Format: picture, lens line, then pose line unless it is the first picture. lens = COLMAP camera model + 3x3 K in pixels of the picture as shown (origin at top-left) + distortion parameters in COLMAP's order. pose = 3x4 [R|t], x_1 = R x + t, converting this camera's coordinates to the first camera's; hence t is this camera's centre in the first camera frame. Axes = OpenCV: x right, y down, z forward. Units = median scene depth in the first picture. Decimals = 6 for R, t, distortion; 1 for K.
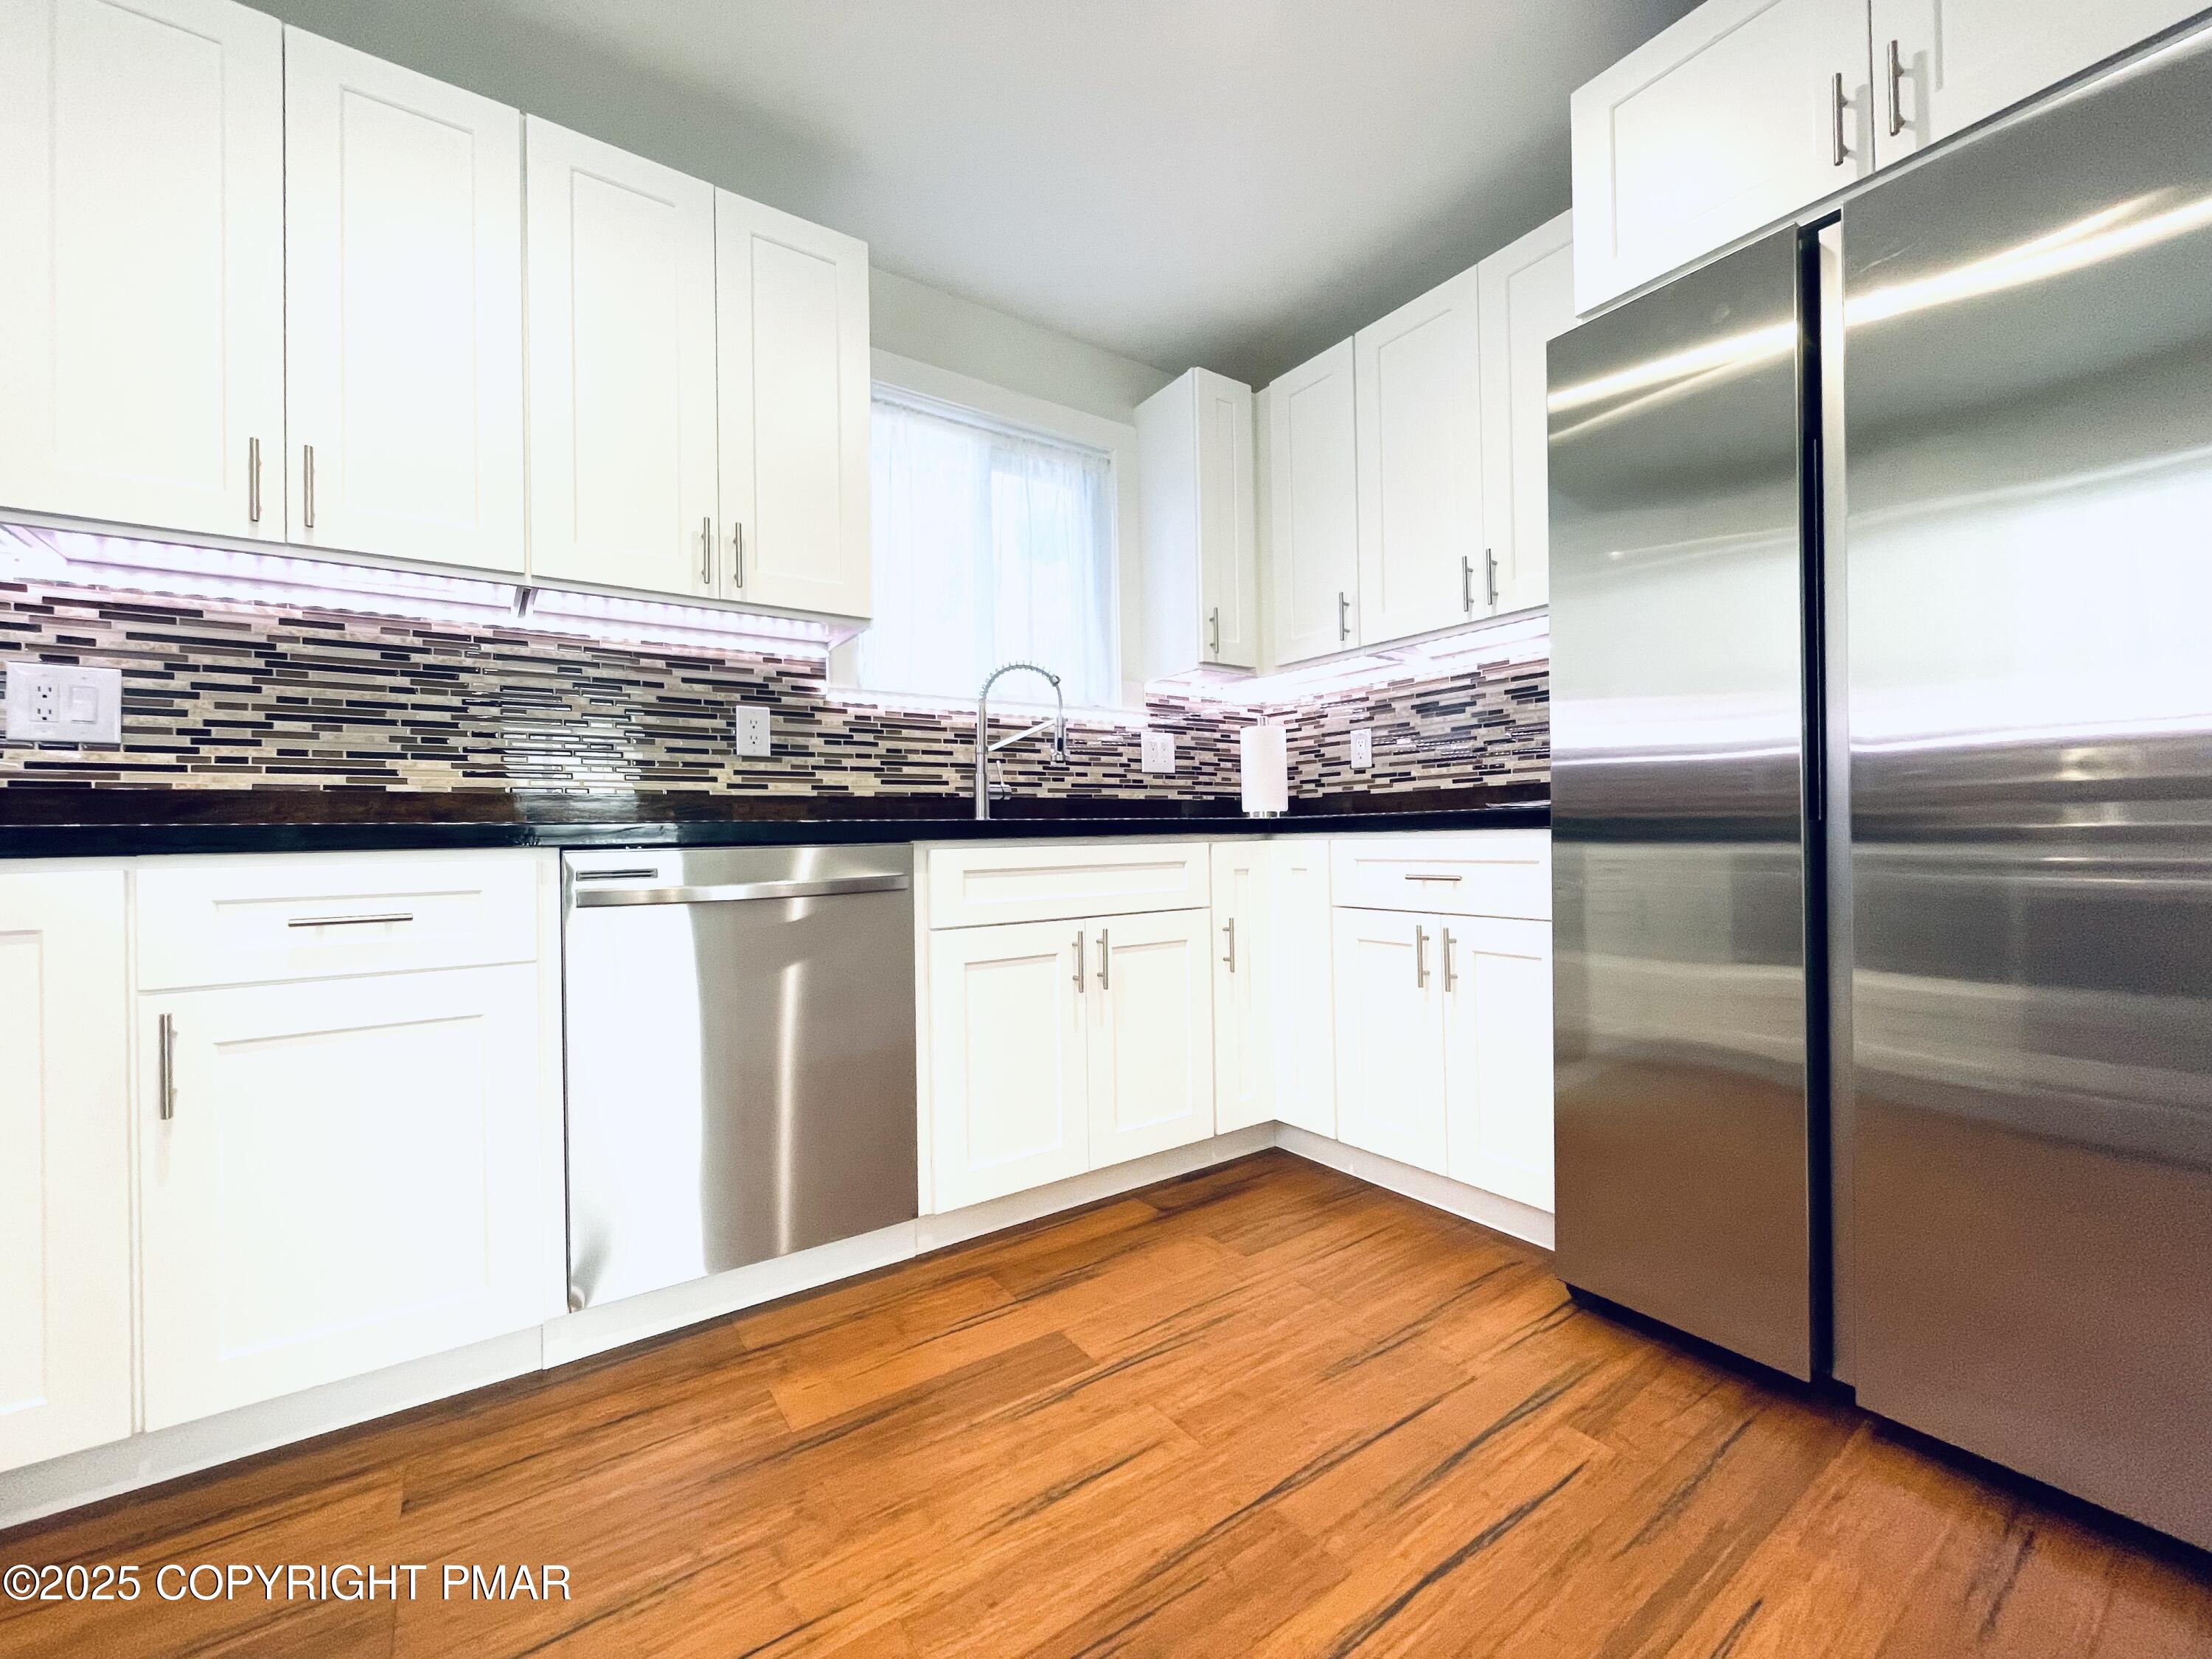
lens RADIAL K [[892.6, 0, 1101.2], [0, 892.6, 829.0], [0, 0, 1]] dist [-0.000777, -0.000663]
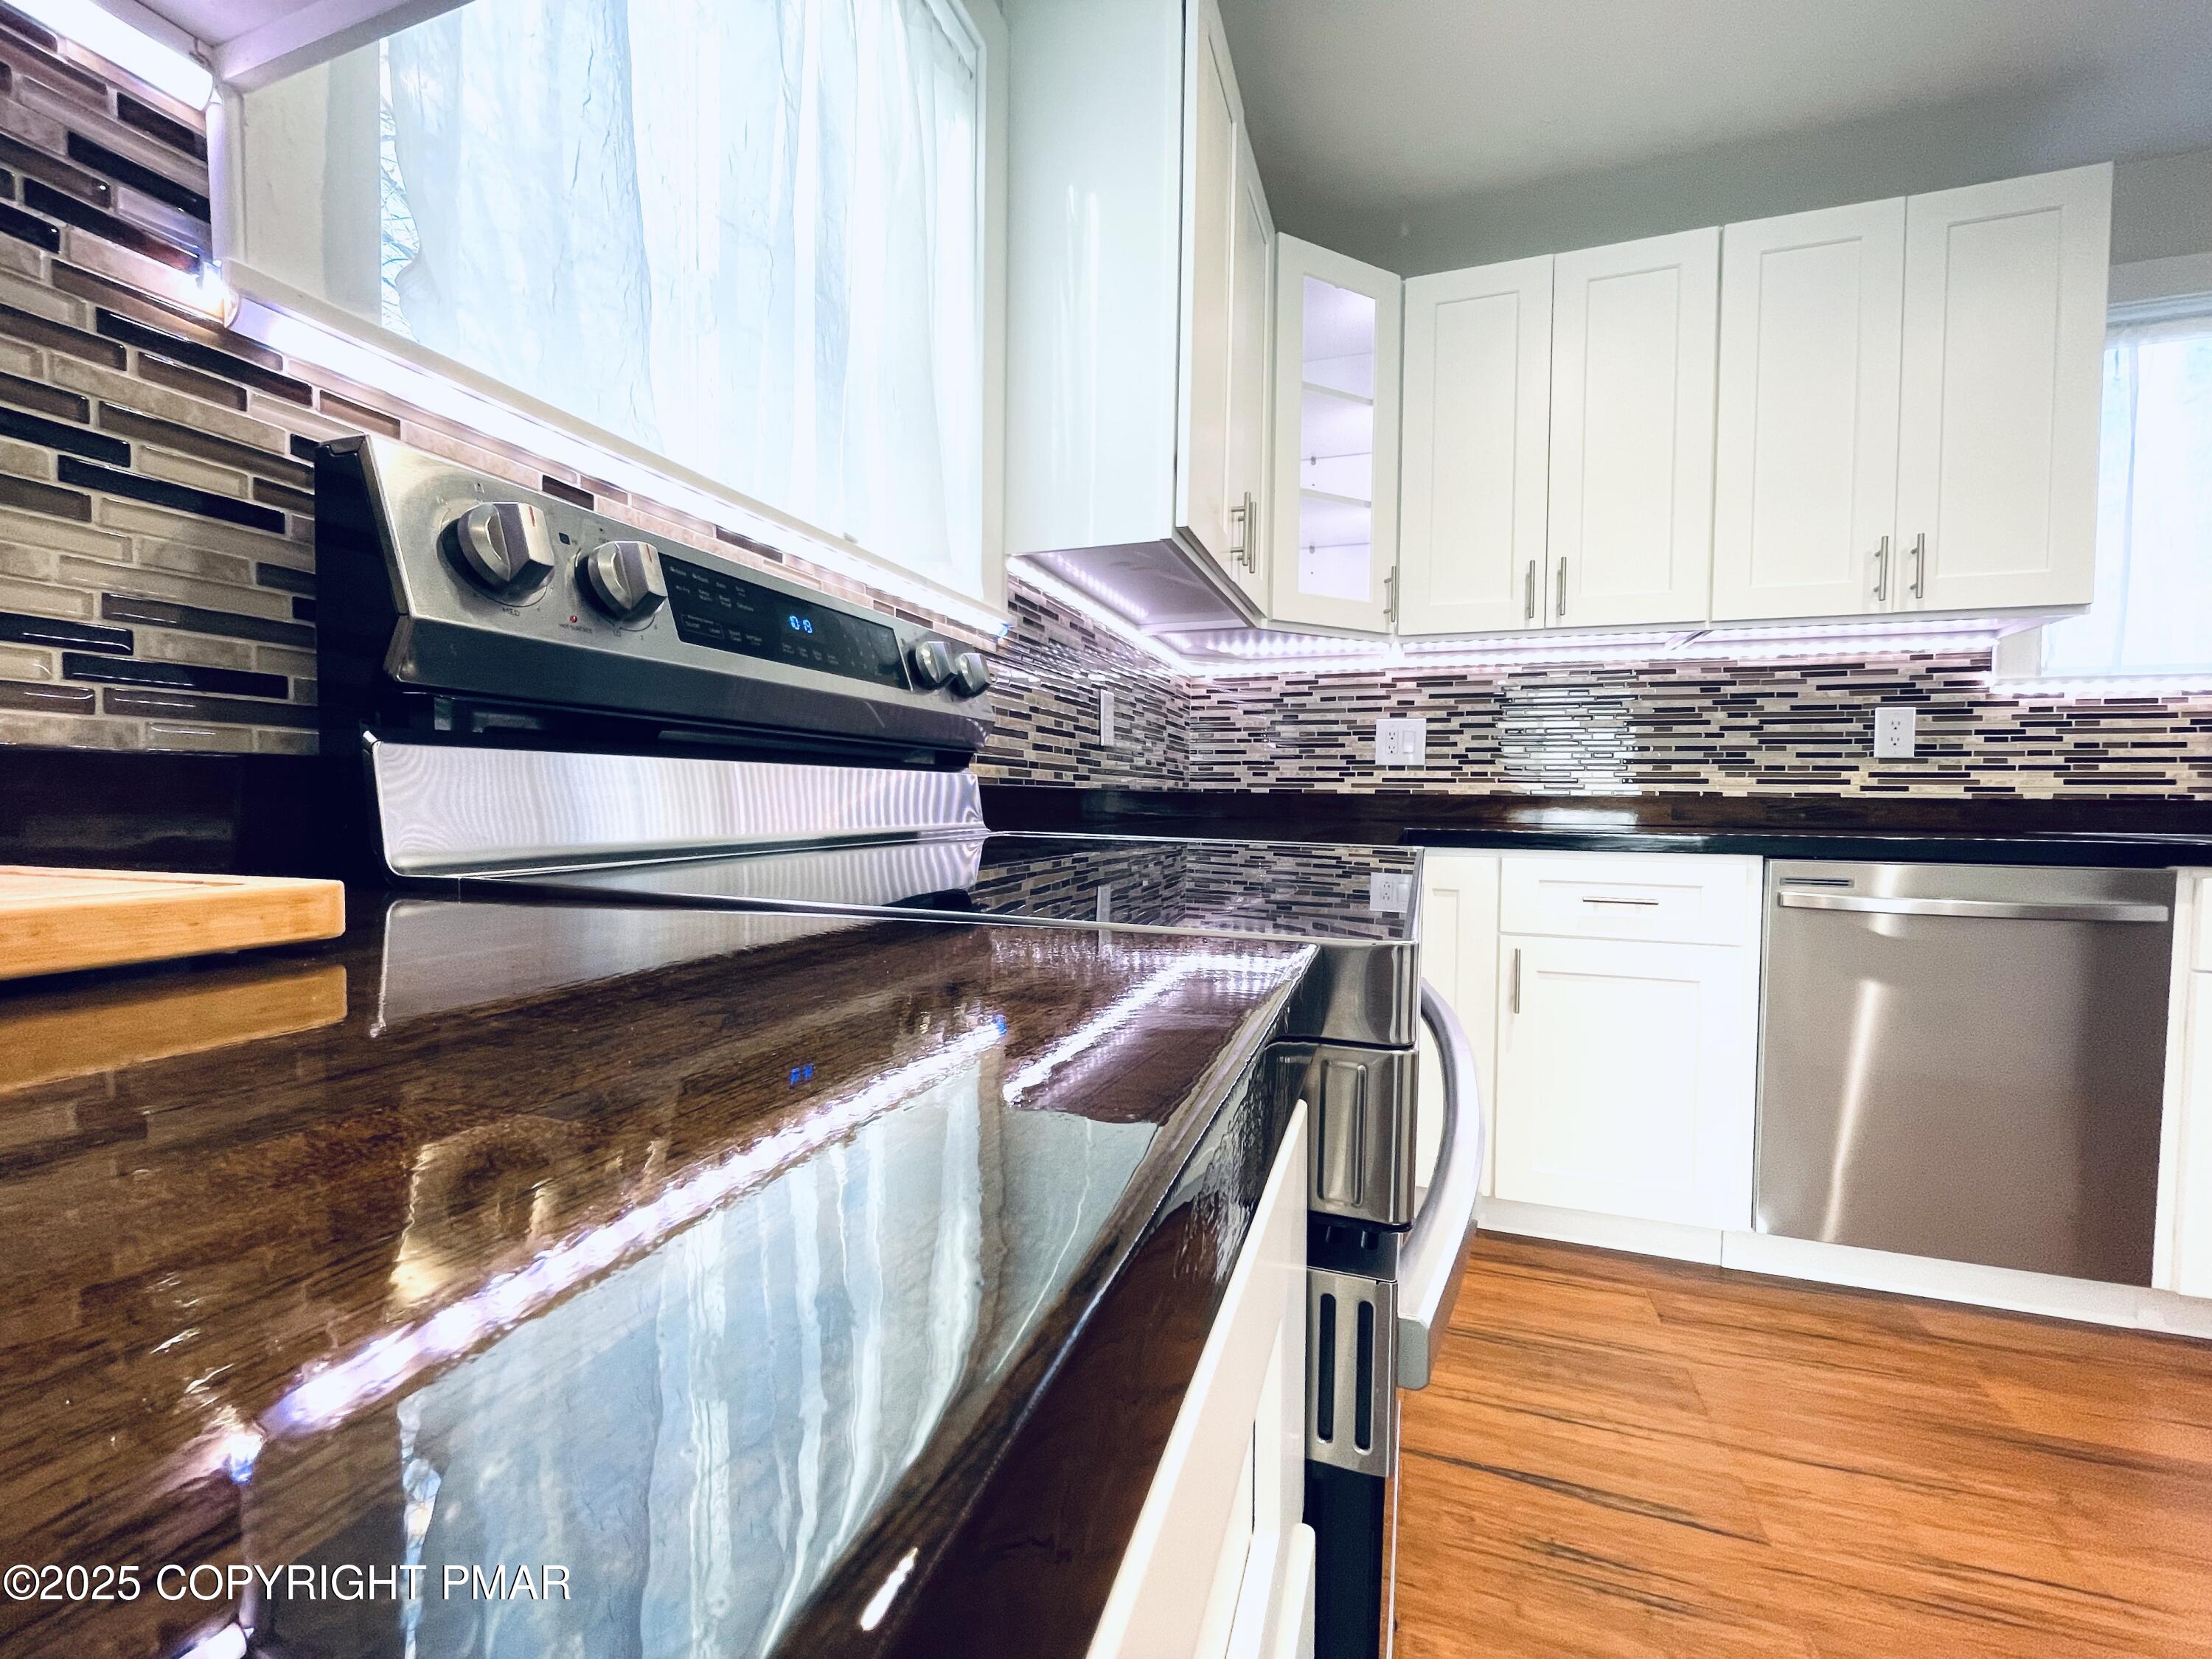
lens RADIAL K [[895.9, 0, 1104.8], [0, 895.9, 824.8], [0, 0, 1]] dist [-0.002928, -0.000107]
pose [[0.588932, 0.051919, -0.806513, -0.115343], [-0.013634, 0.998431, 0.054318, -0.056142], [0.808068, -0.020994, 0.588715, -0.329760]]
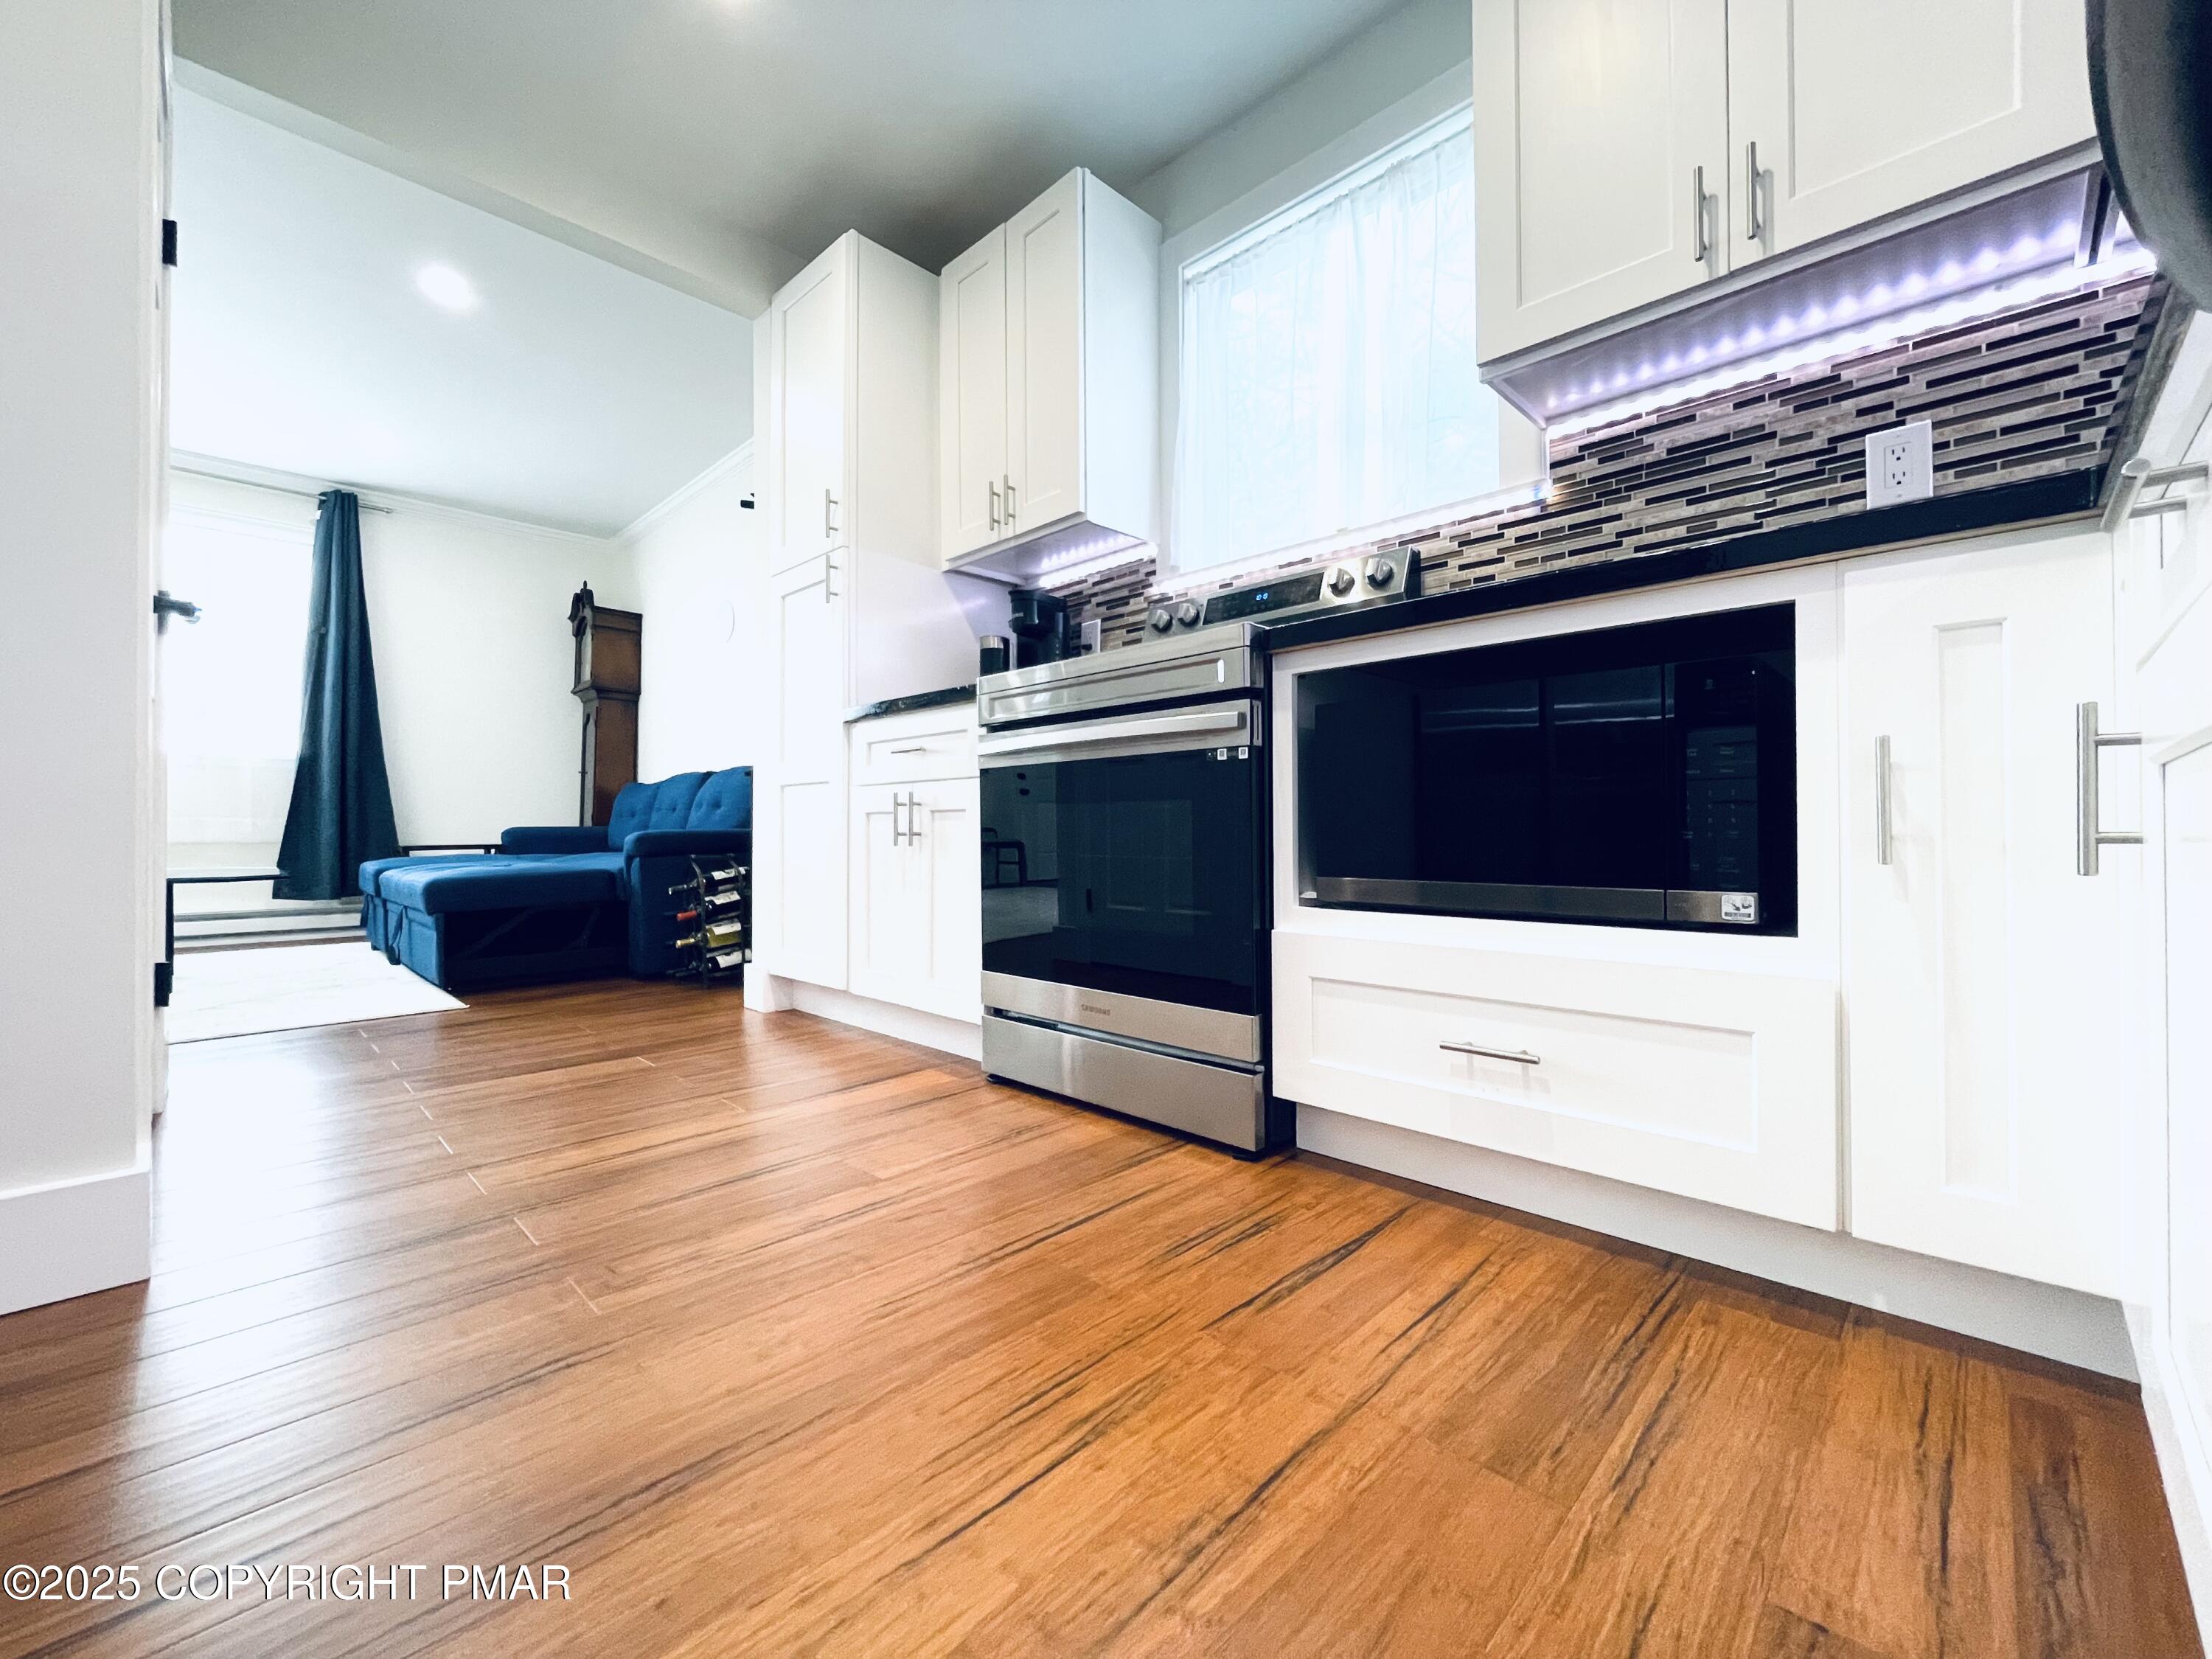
lens RADIAL K [[892.6, 0, 1101.2], [0, 892.6, 829.0], [0, 0, 1]] dist [-0.000777, -0.000663]
pose [[-0.983364, 0.021351, -0.180386, -0.168976], [0.023643, 0.999665, -0.010566, 0.169336], [0.180100, -0.014655, -0.983539, 0.883240]]
